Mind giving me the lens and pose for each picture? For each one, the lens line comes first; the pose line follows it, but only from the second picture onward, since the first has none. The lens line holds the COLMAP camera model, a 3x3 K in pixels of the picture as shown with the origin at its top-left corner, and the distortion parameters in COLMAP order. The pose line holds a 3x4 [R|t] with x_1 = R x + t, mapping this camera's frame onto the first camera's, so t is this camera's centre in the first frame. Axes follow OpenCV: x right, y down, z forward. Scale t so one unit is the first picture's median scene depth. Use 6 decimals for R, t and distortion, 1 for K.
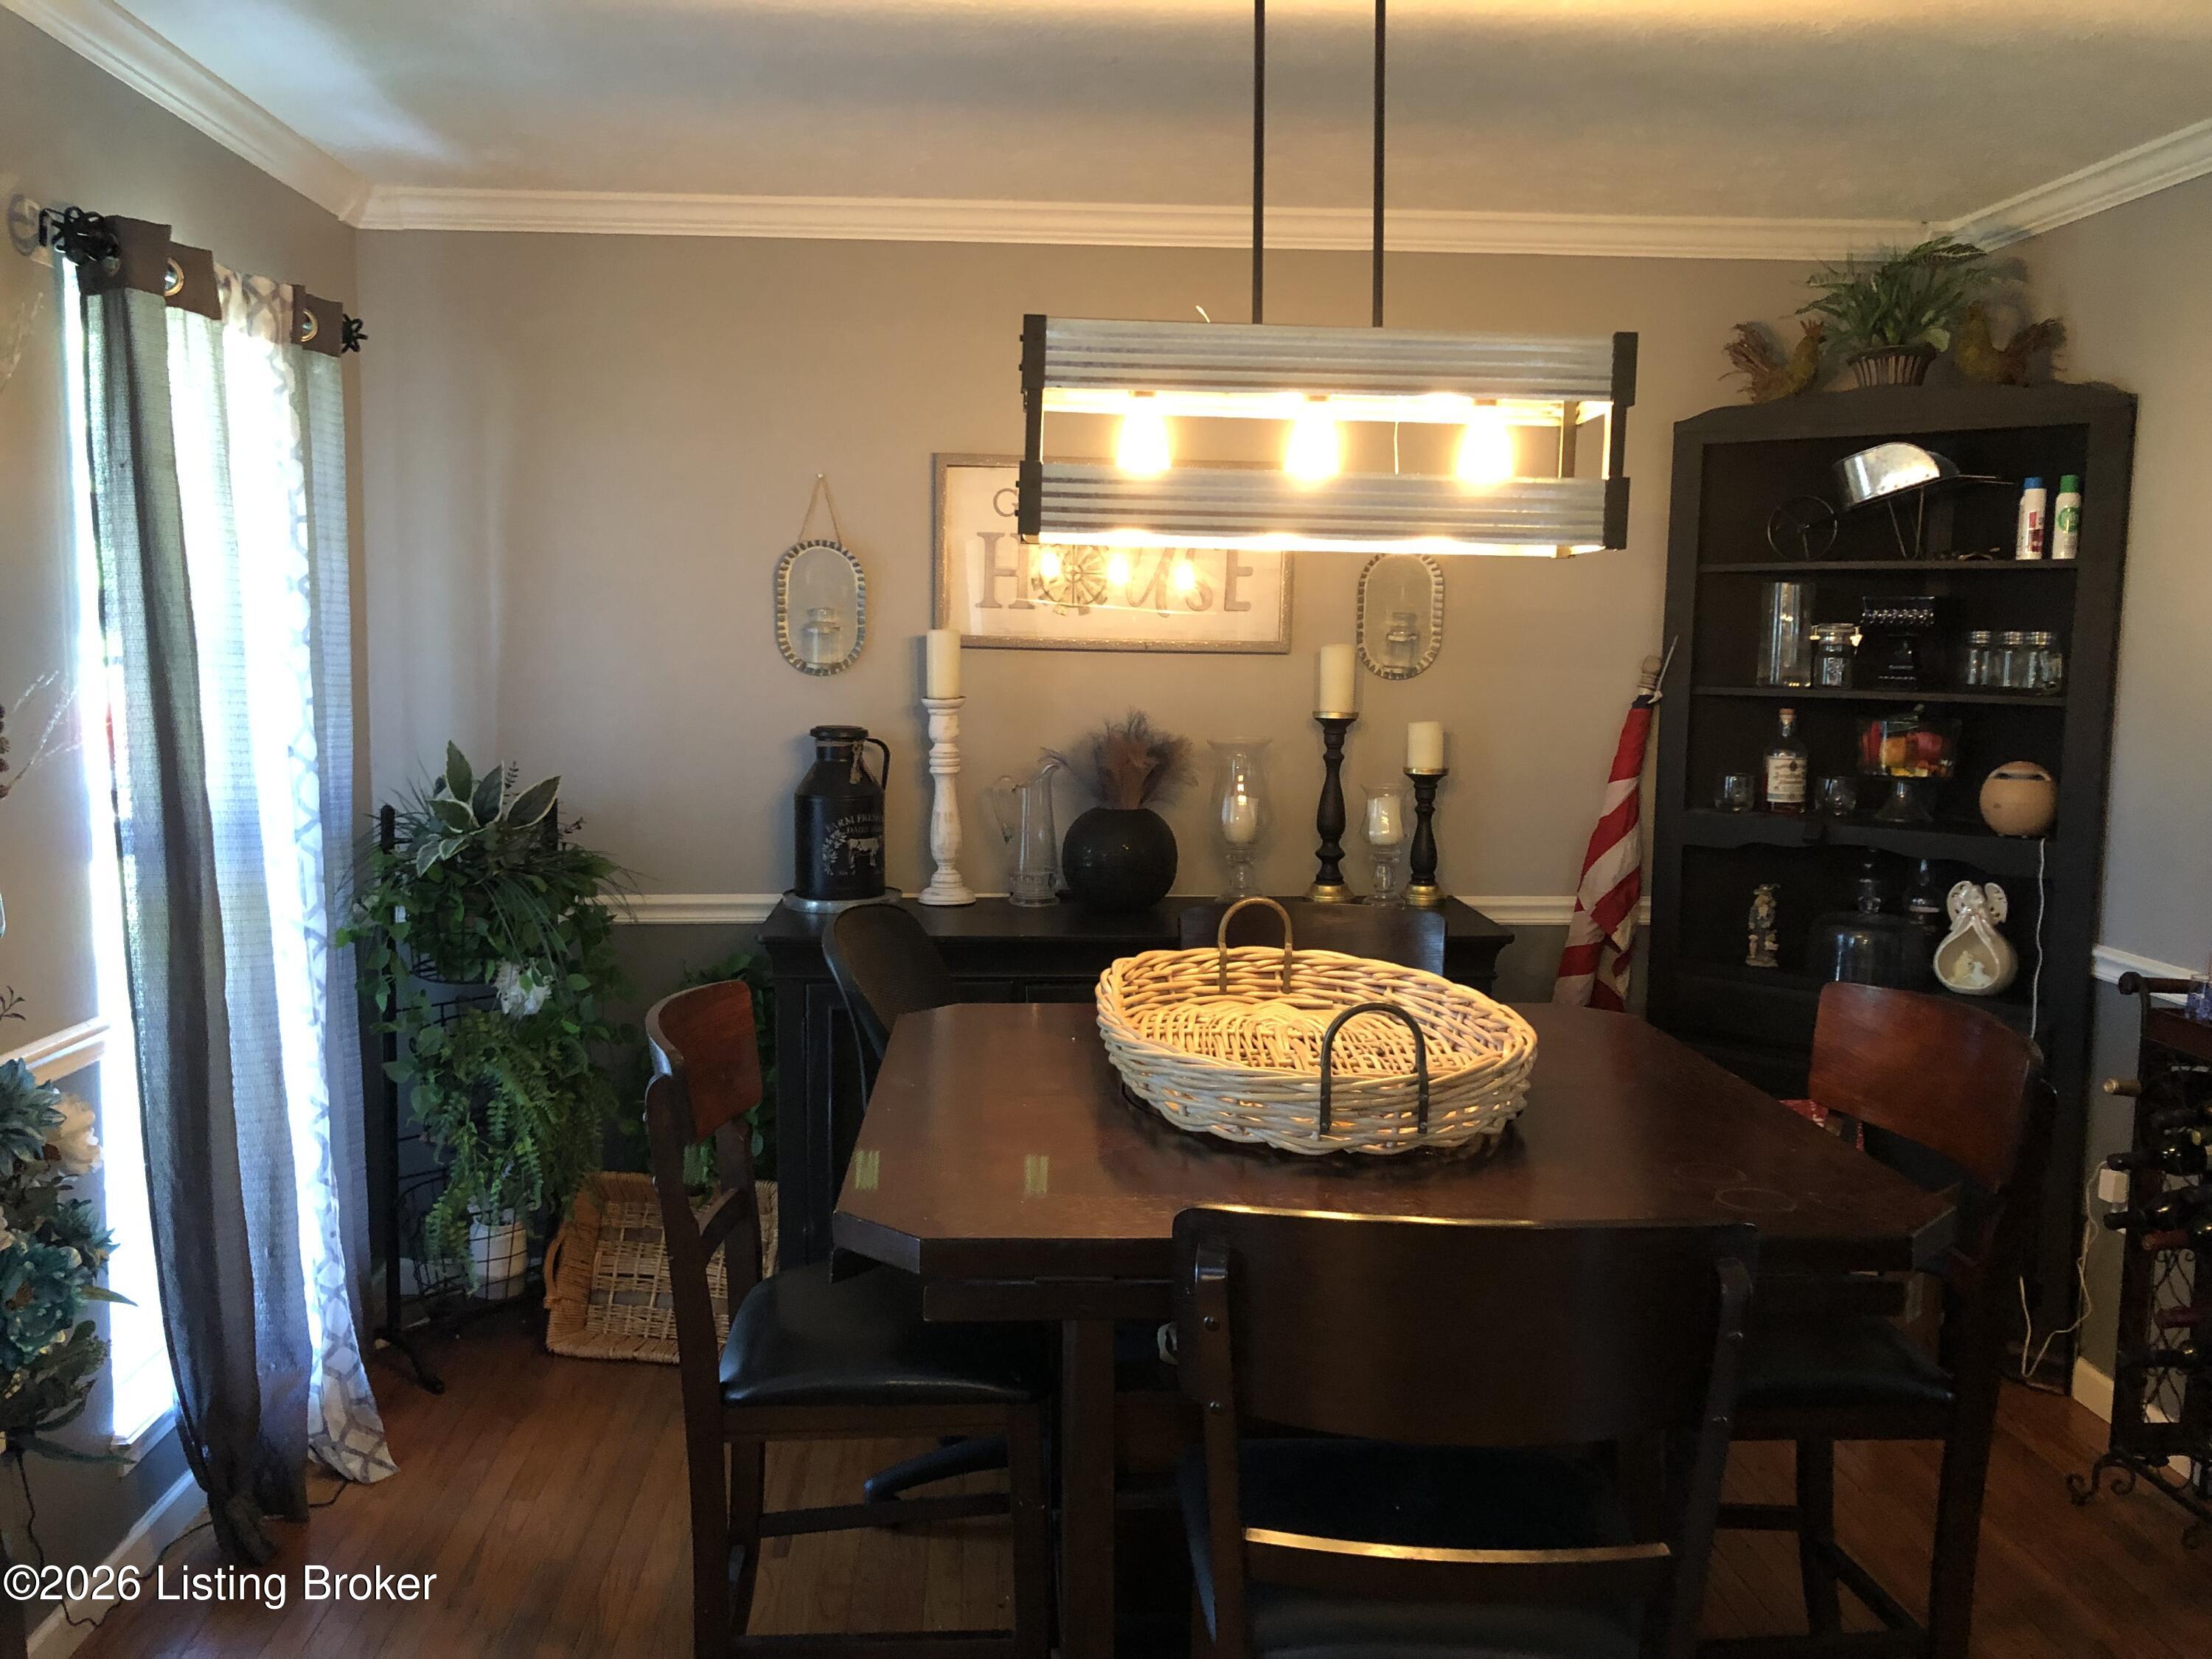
lens RADIAL K [[1883.0, 0, 1106.0], [0, 1883.0, 829.5], [0, 0, 1]] dist [-0.006410, -0.005921]
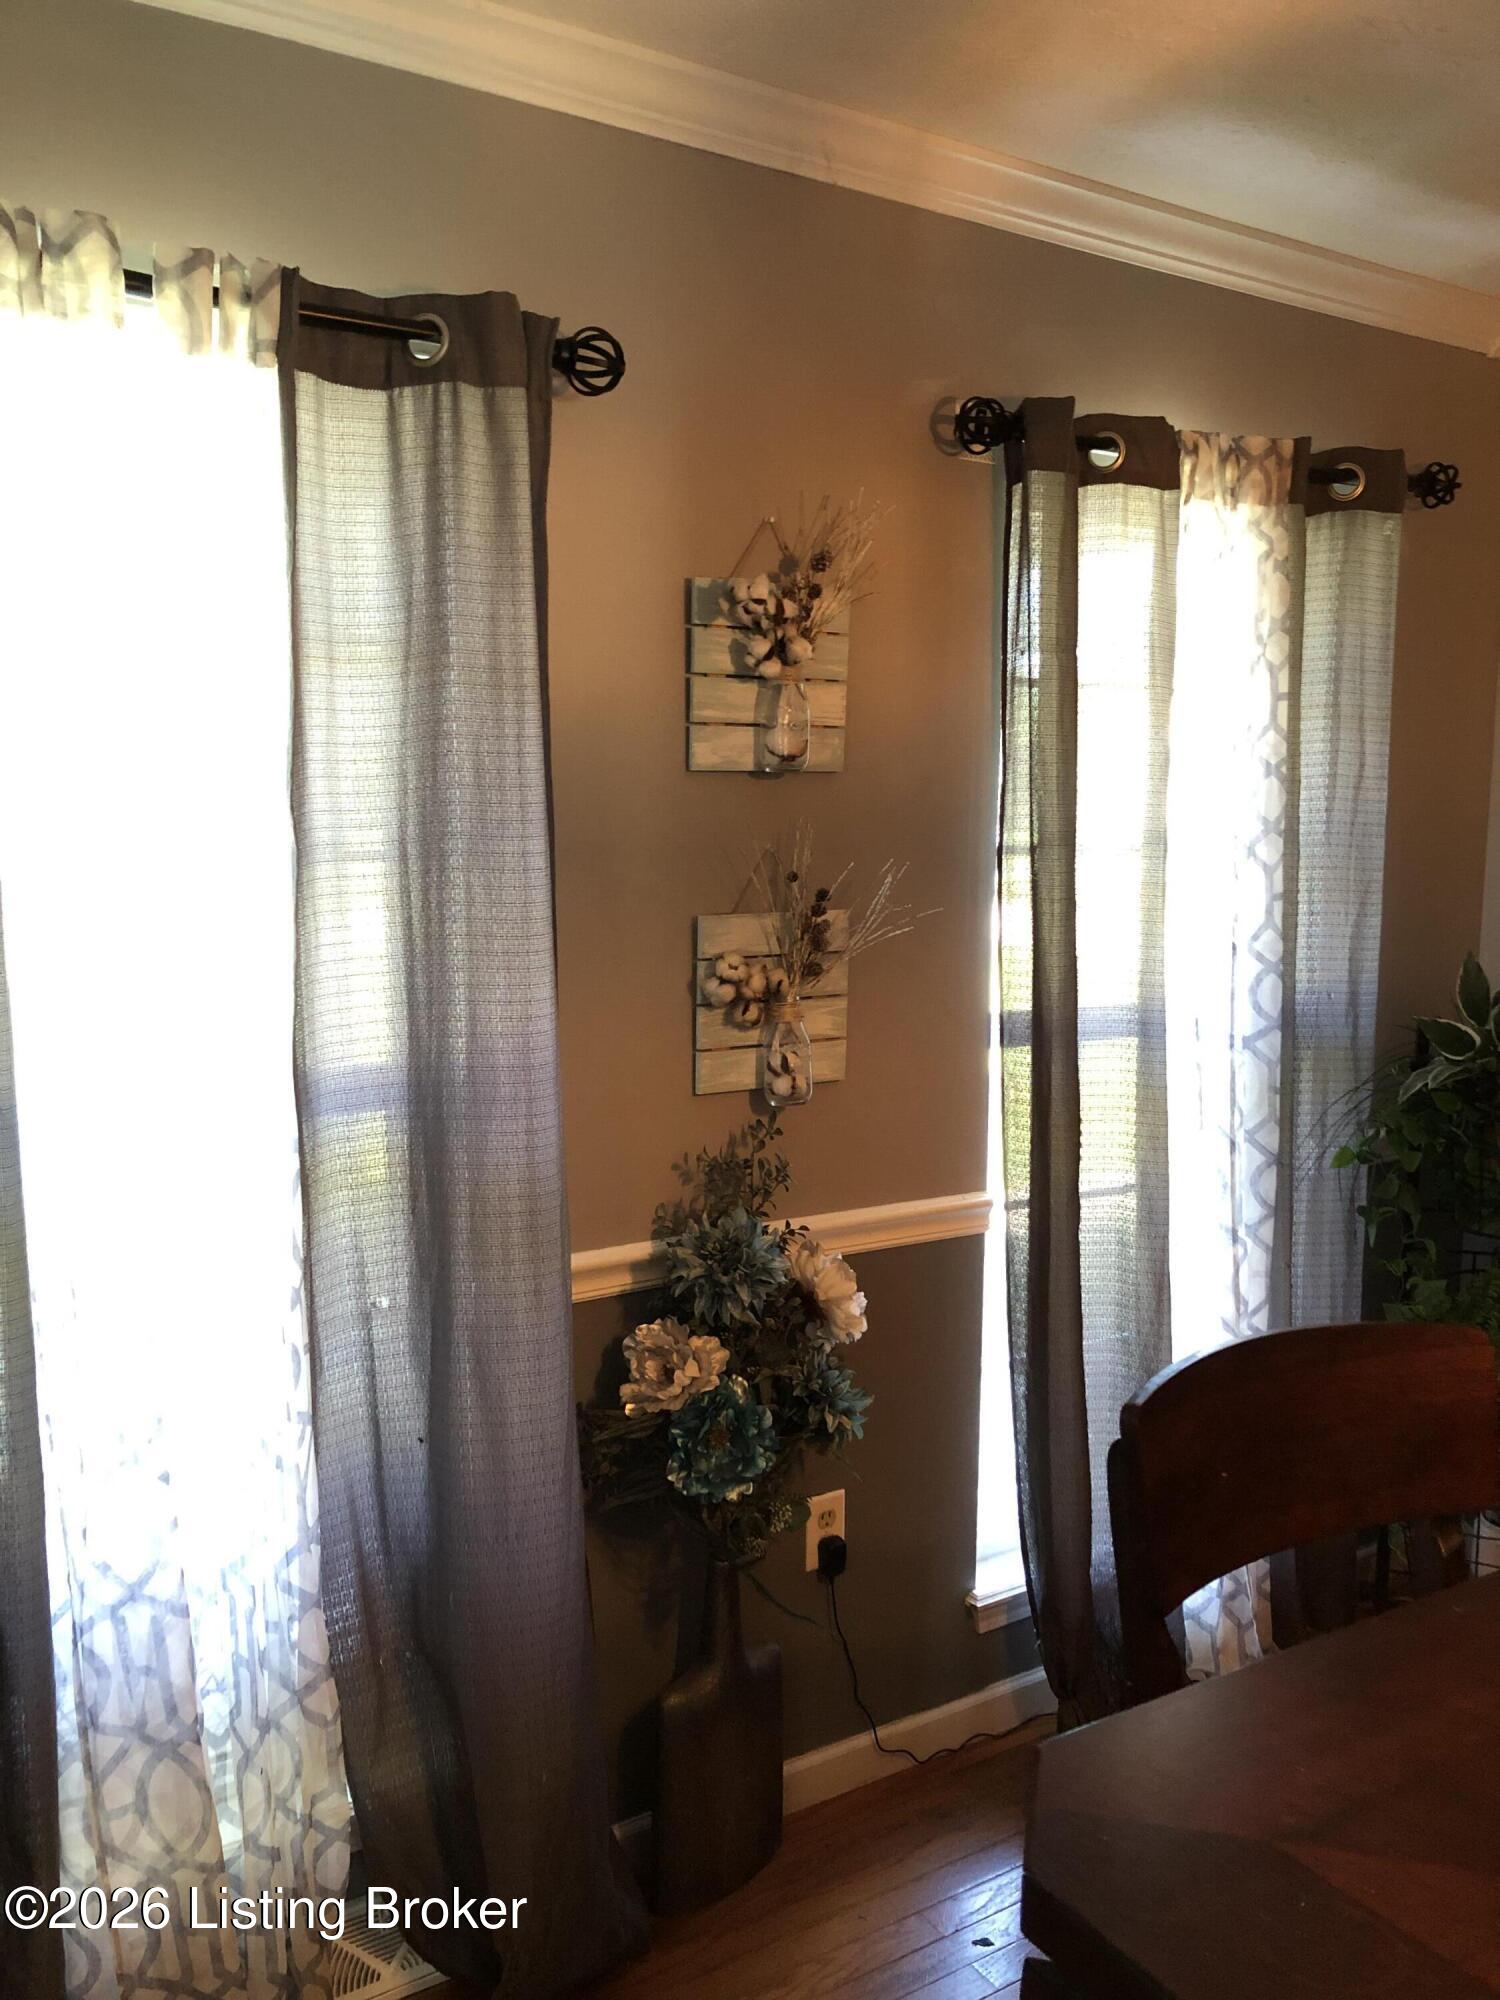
lens RADIAL K [[1702.5, 0, 750.0], [0, 1702.5, 1000.0], [0, 0, 1]] dist [-0.006410, -0.005921]
pose [[0.483561, 0.102430, -0.869297, 0.183760], [-0.099498, 0.993125, 0.061674, -0.045268], [0.869637, 0.056671, 0.490428, 0.388130]]
